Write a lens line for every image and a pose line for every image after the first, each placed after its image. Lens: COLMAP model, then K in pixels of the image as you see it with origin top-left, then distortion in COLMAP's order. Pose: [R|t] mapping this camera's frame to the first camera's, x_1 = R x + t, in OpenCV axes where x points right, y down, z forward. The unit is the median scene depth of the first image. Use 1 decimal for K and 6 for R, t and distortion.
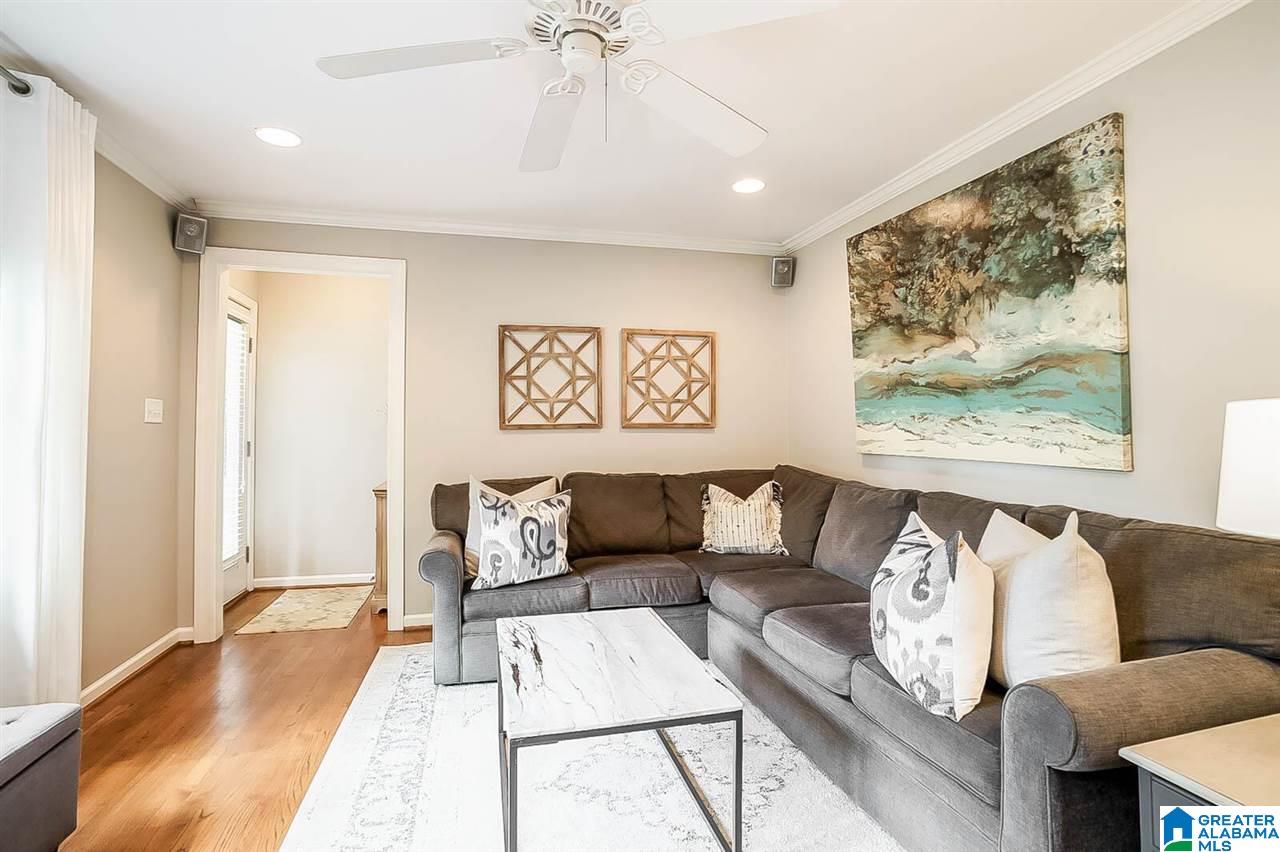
lens RADIAL K [[629.3, 0, 645.9], [0, 629.3, 411.1], [0, 0, 1]] dist [-0.056601, 0.040736]
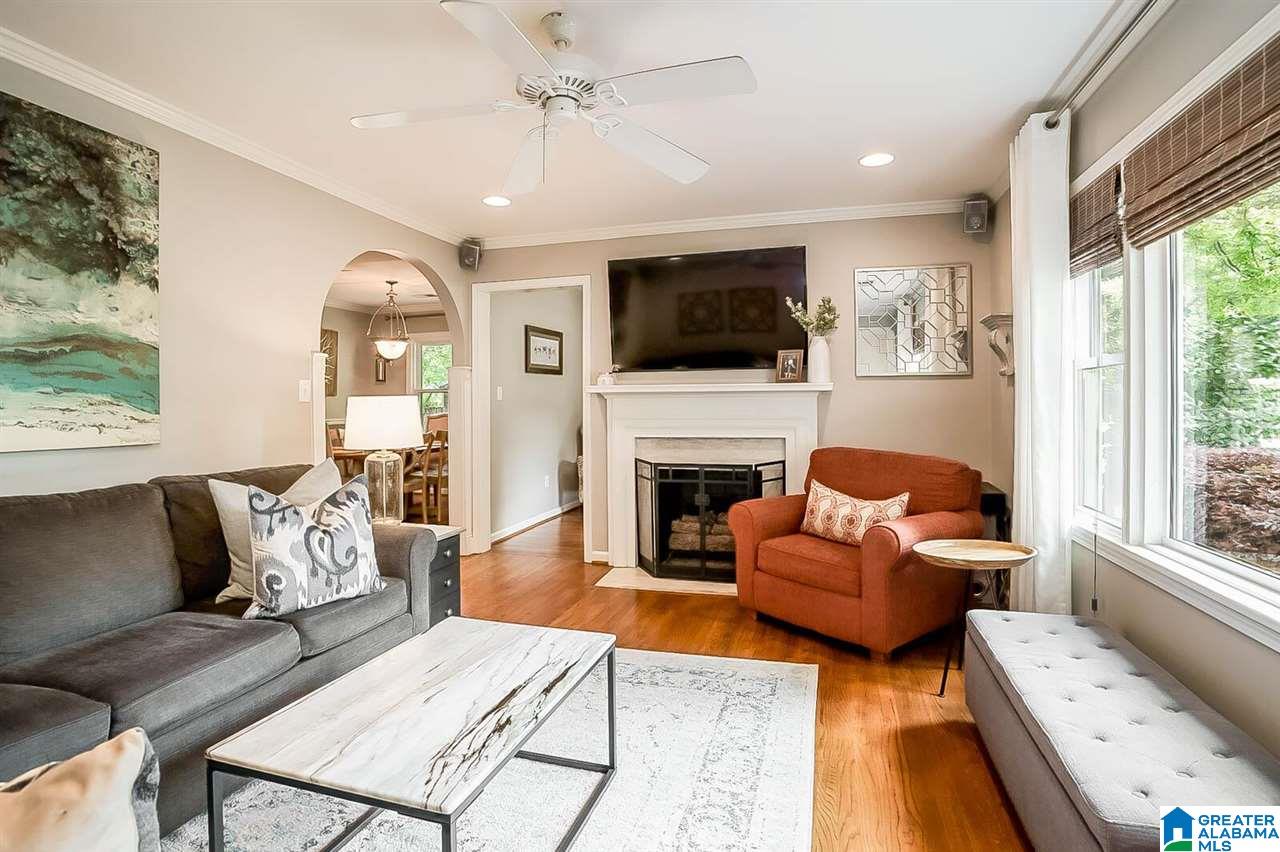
lens RADIAL K [[629.3, 0, 645.9], [0, 629.3, 411.1], [0, 0, 1]] dist [-0.056601, 0.040736]
pose [[-0.850766, 0.000267, 0.525545, -0.462551], [-0.006459, 0.999919, -0.010964, 0.024874], [-0.525505, -0.012722, -0.850695, 0.996704]]
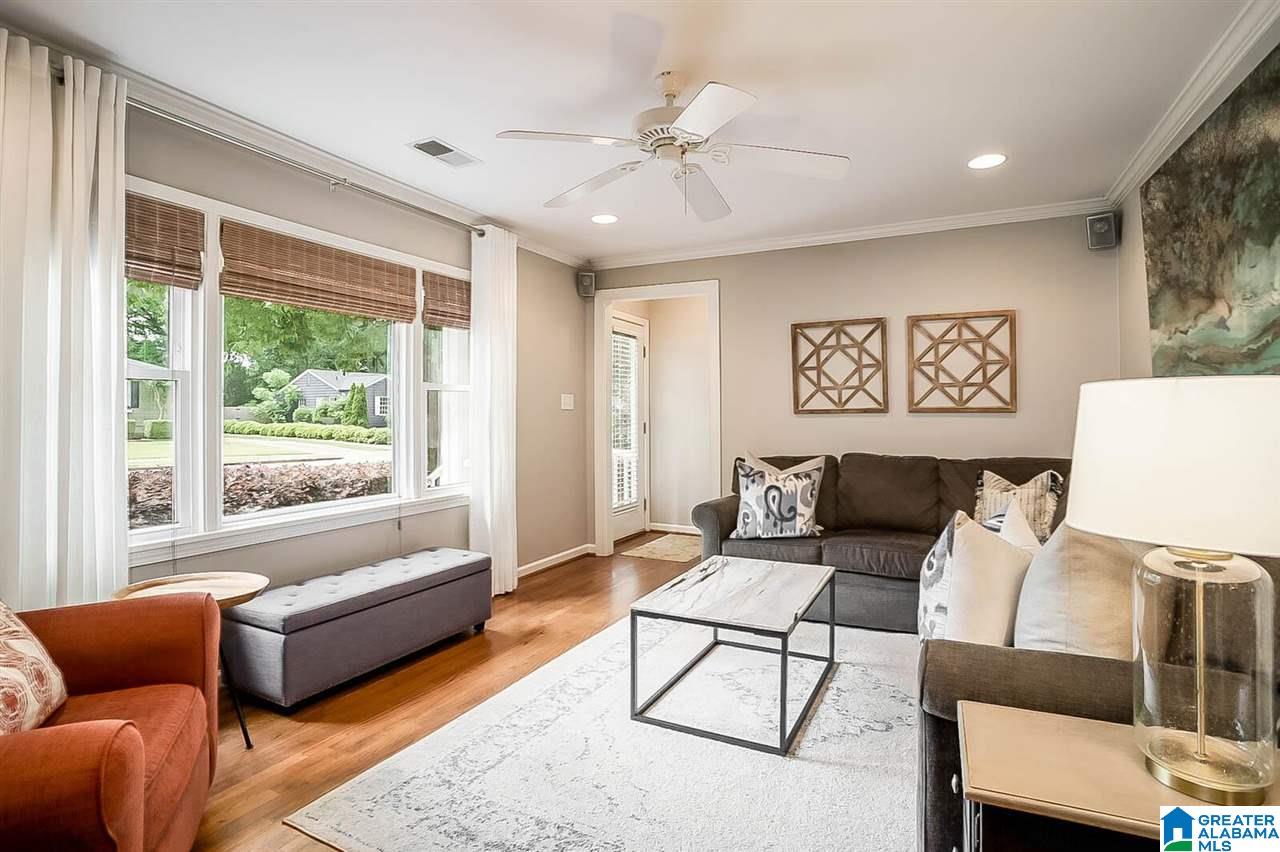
lens RADIAL K [[629.3, 0, 645.9], [0, 629.3, 411.1], [0, 0, 1]] dist [-0.056601, 0.040736]
pose [[0.754821, -0.002229, -0.655928, 0.405975], [0.019695, 0.999620, 0.019267, -0.004484], [0.655636, -0.027462, 0.754578, -0.078597]]
